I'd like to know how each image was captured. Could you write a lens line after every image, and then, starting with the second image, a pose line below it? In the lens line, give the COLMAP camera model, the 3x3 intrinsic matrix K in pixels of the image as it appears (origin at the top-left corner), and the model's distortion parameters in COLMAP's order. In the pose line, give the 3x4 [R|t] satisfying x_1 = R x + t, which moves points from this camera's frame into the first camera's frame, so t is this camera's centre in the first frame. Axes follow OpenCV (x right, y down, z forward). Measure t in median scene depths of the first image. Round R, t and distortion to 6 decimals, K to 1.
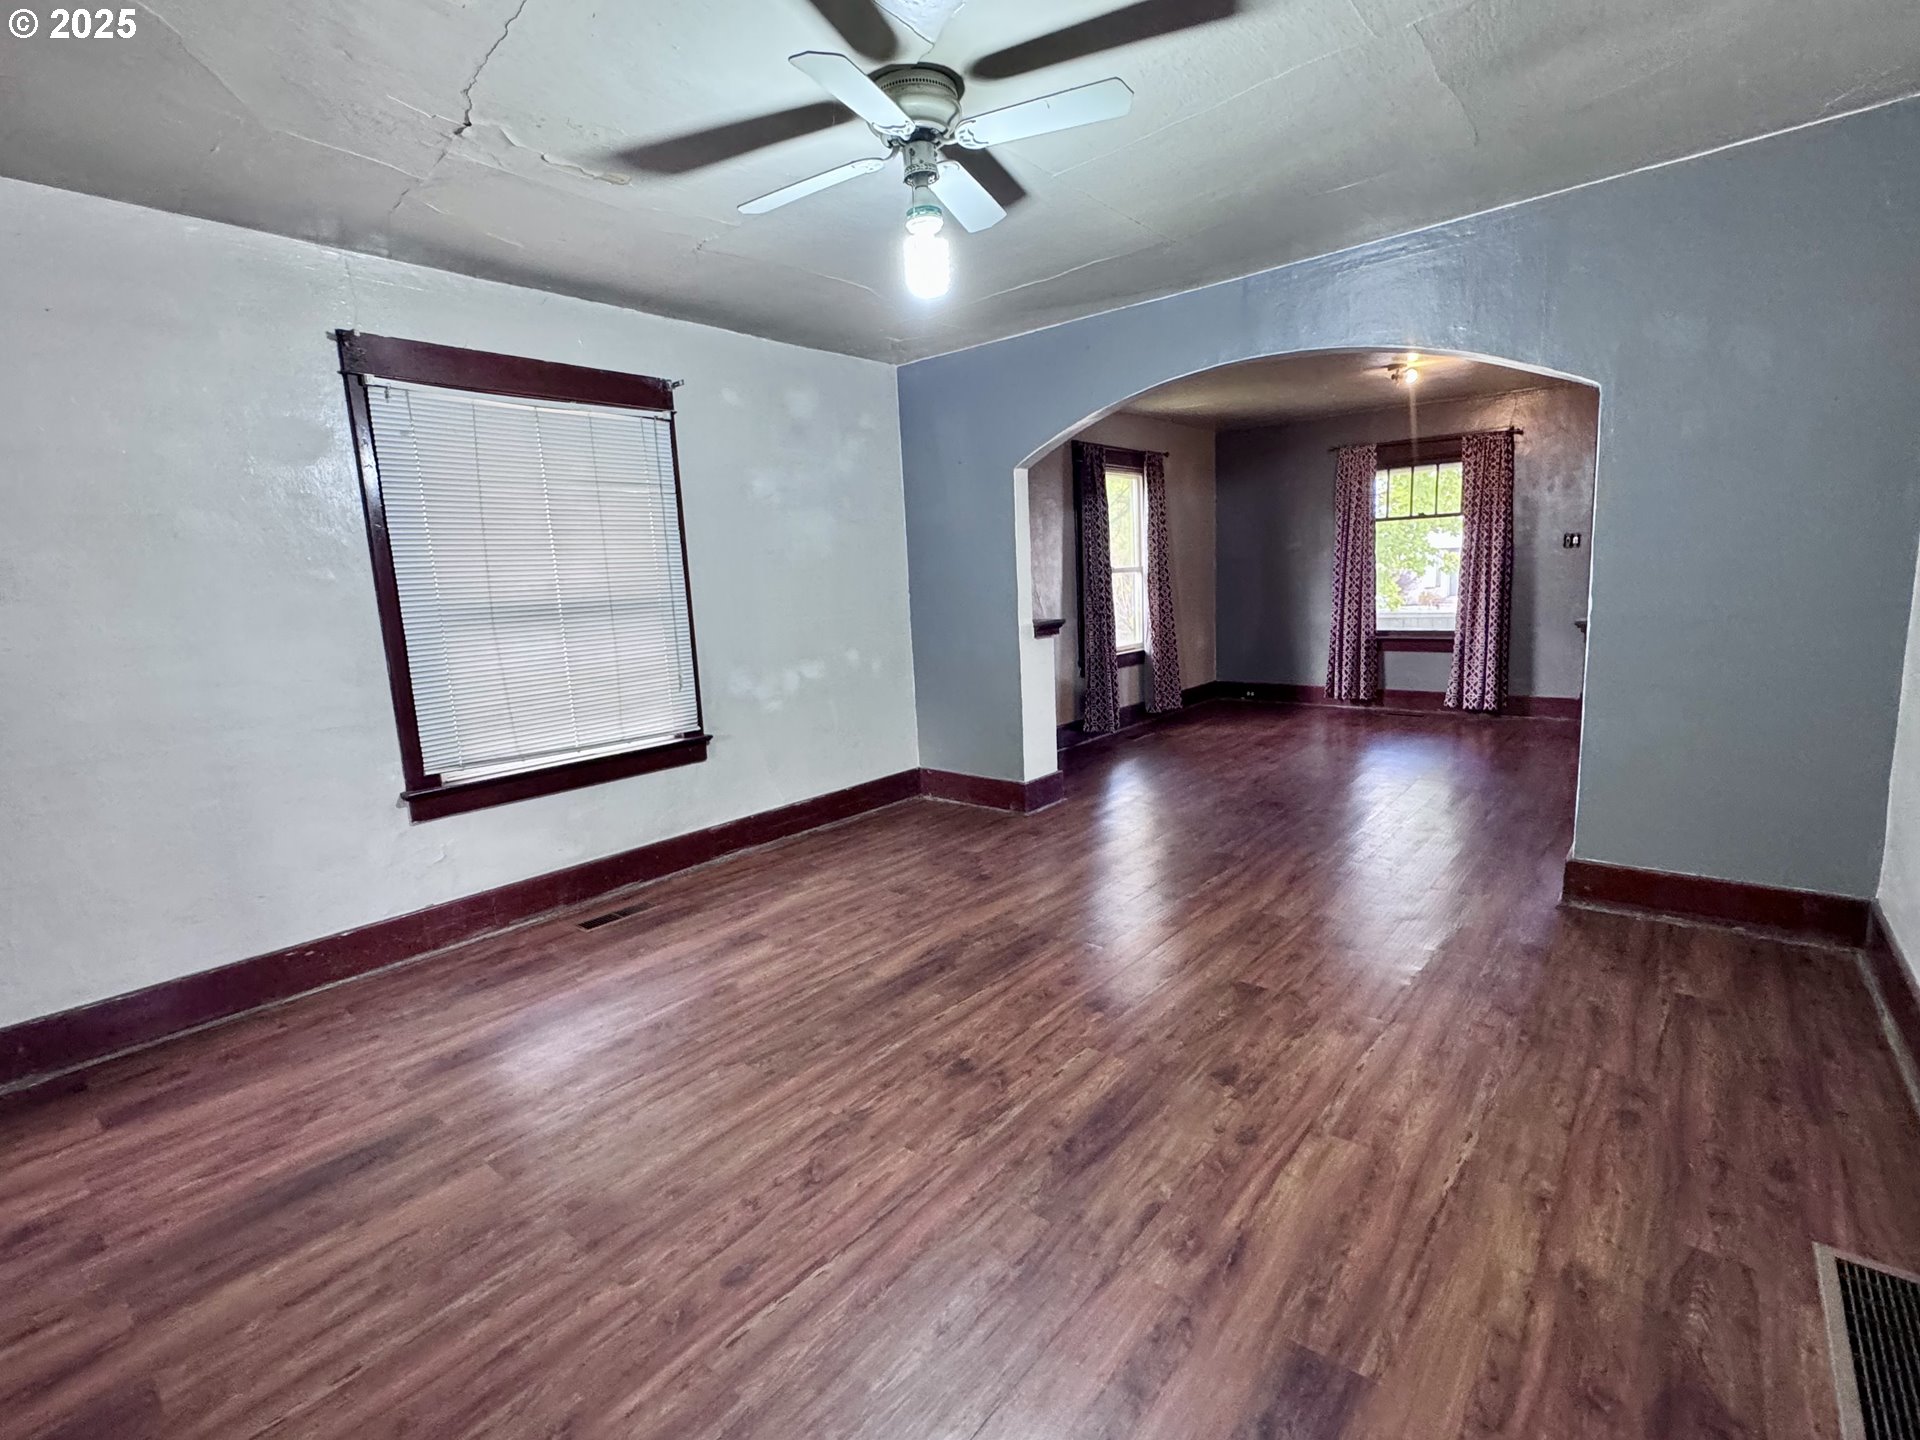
lens RADIAL K [[879.2, 0, 961.2], [0, 879.2, 710.5], [0, 0, 1]] dist [0.003073, -0.000083]
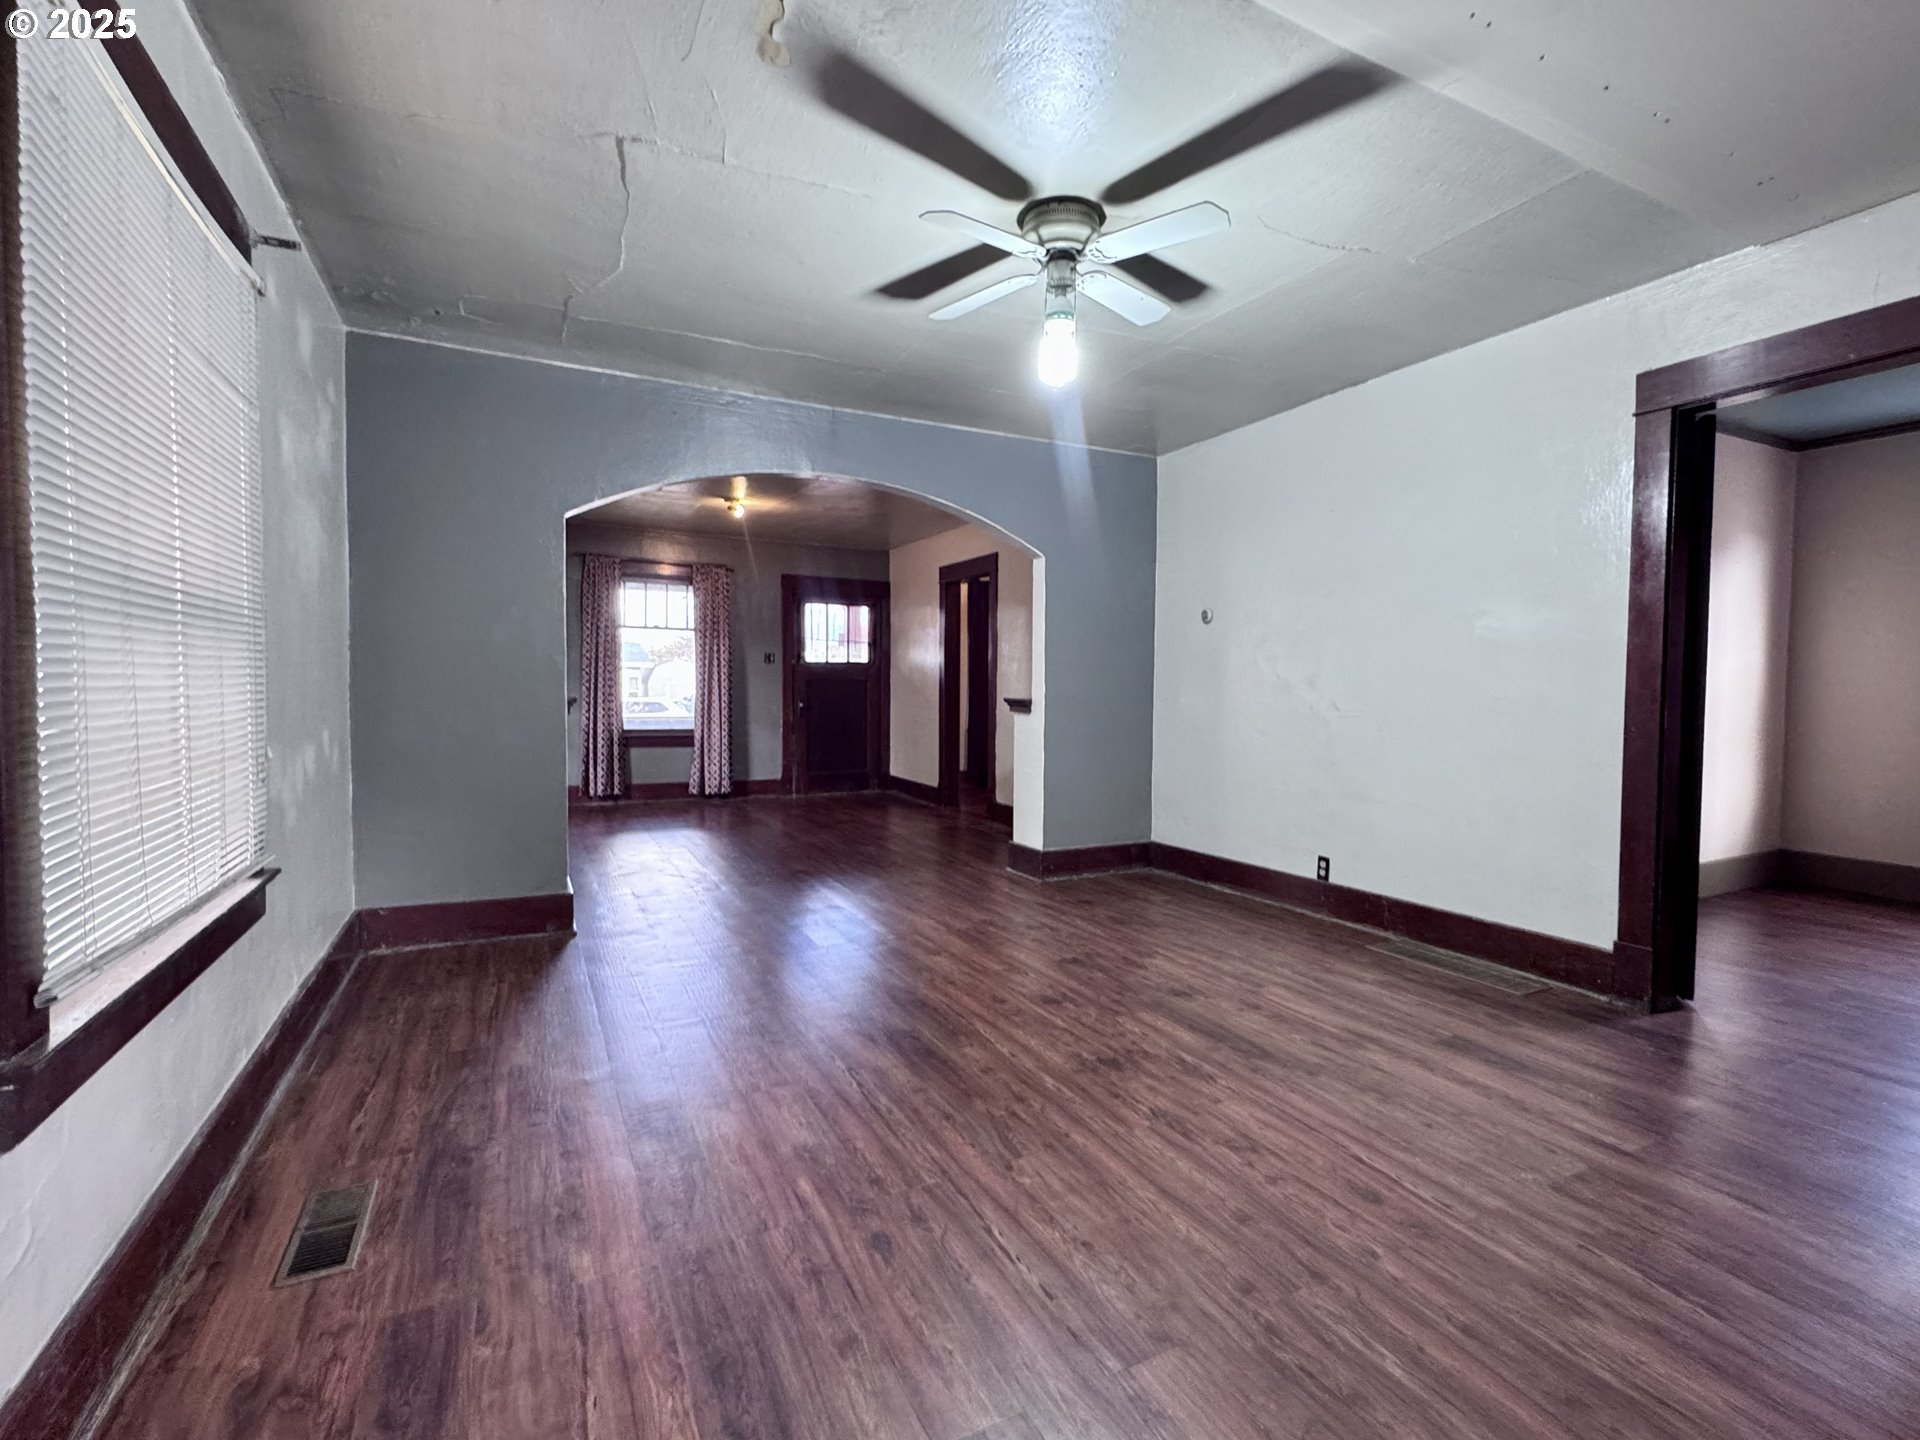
lens RADIAL K [[879.2, 0, 960.0], [0, 879.2, 712.5], [0, 0, 1]] dist [0.003073, -0.000083]
pose [[0.385096, 0.027309, 0.922473, -1.099711], [0.105243, 0.991742, -0.073294, 0.031971], [-0.916856, 0.125310, 0.379041, 0.698234]]
